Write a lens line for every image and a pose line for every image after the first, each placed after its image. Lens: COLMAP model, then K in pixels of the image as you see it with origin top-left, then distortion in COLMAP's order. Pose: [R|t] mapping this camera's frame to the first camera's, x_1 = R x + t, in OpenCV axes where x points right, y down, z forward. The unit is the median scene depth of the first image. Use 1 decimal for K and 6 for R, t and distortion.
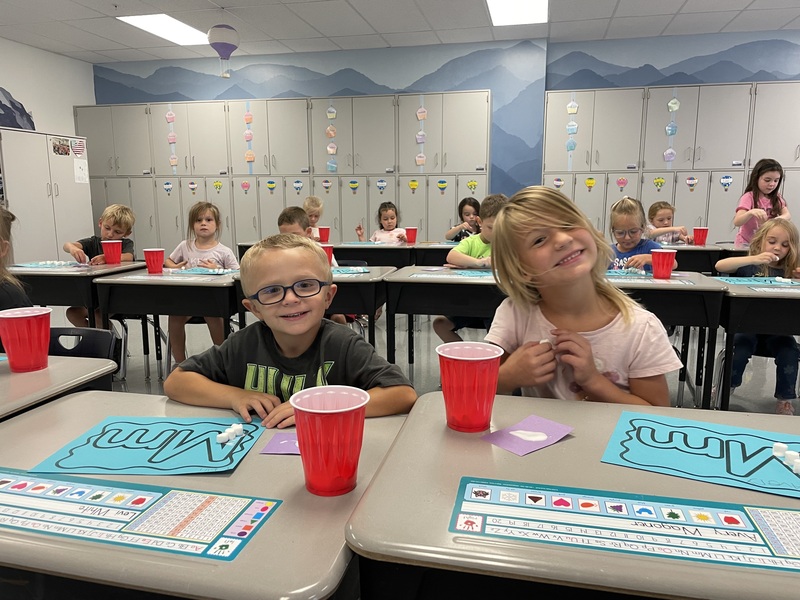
lens RADIAL K [[595.5, 0, 406.7], [0, 595.5, 298.5], [0, 0, 1]] dist [0.086477, -0.117333]
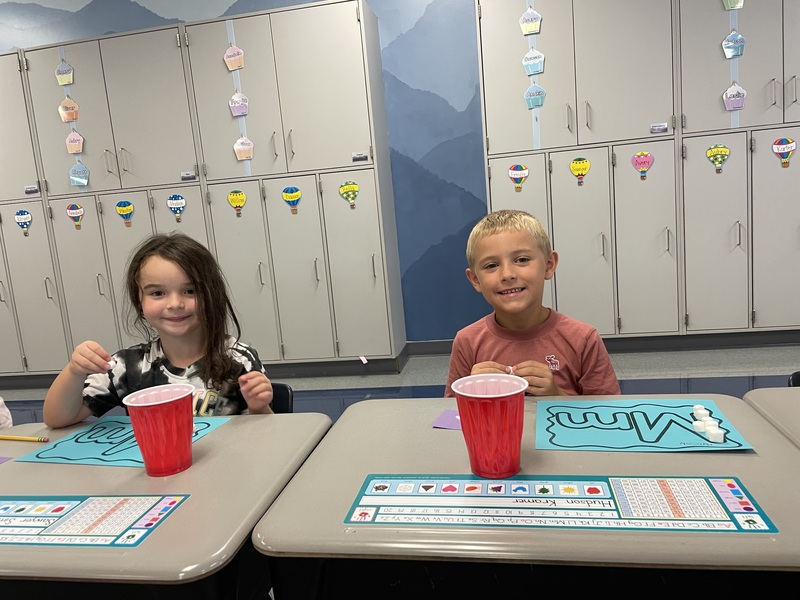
lens RADIAL K [[604.5, 0, 402.3], [0, 604.5, 291.1], [0, 0, 1]] dist [0.108470, -0.143878]
pose [[0.995586, -0.089335, 0.028776, 0.130639], [0.090262, 0.995381, -0.032695, -0.084599], [-0.025723, 0.035148, 0.999051, 0.486590]]
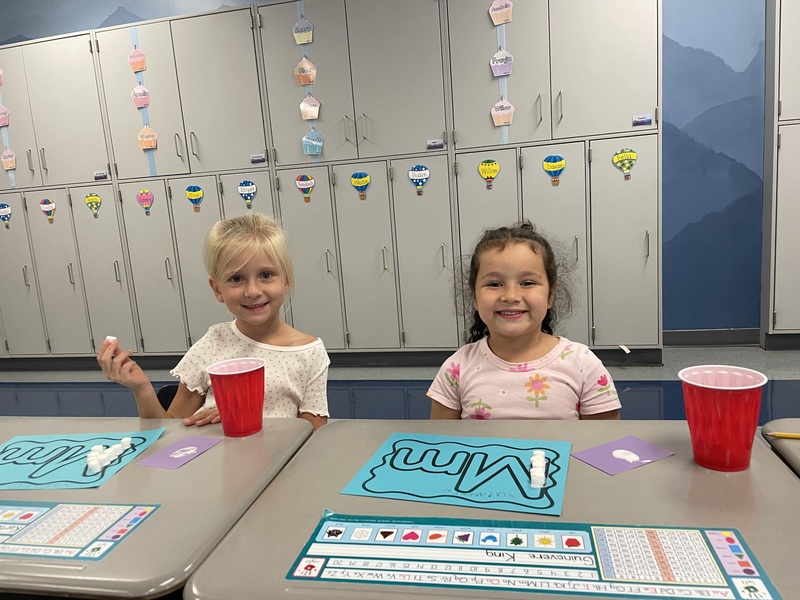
lens RADIAL K [[607.7, 0, 393.2], [0, 607.7, 304.8], [0, 0, 1]] dist [0.094611, -0.120597]
pose [[0.997488, -0.066271, -0.025017, -0.058271], [0.066214, 0.997801, -0.003106, -0.090338], [0.025168, 0.001442, 0.999682, 0.527195]]
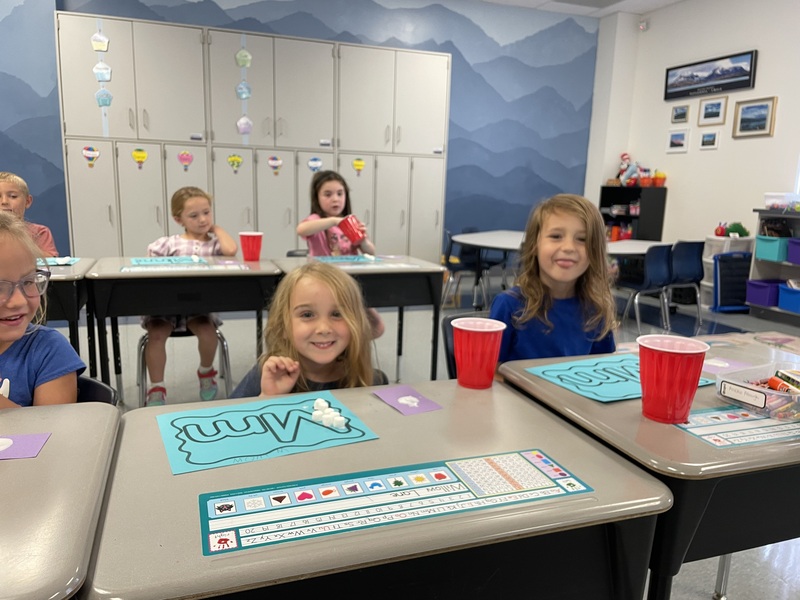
lens RADIAL K [[612.1, 0, 399.7], [0, 612.1, 306.8], [0, 0, 1]] dist [0.076049, -0.107531]
pose [[0.845051, -0.075359, 0.529348, 0.164894], [0.057298, 0.997080, 0.050476, -0.036925], [-0.531606, -0.012324, 0.846902, 0.227440]]
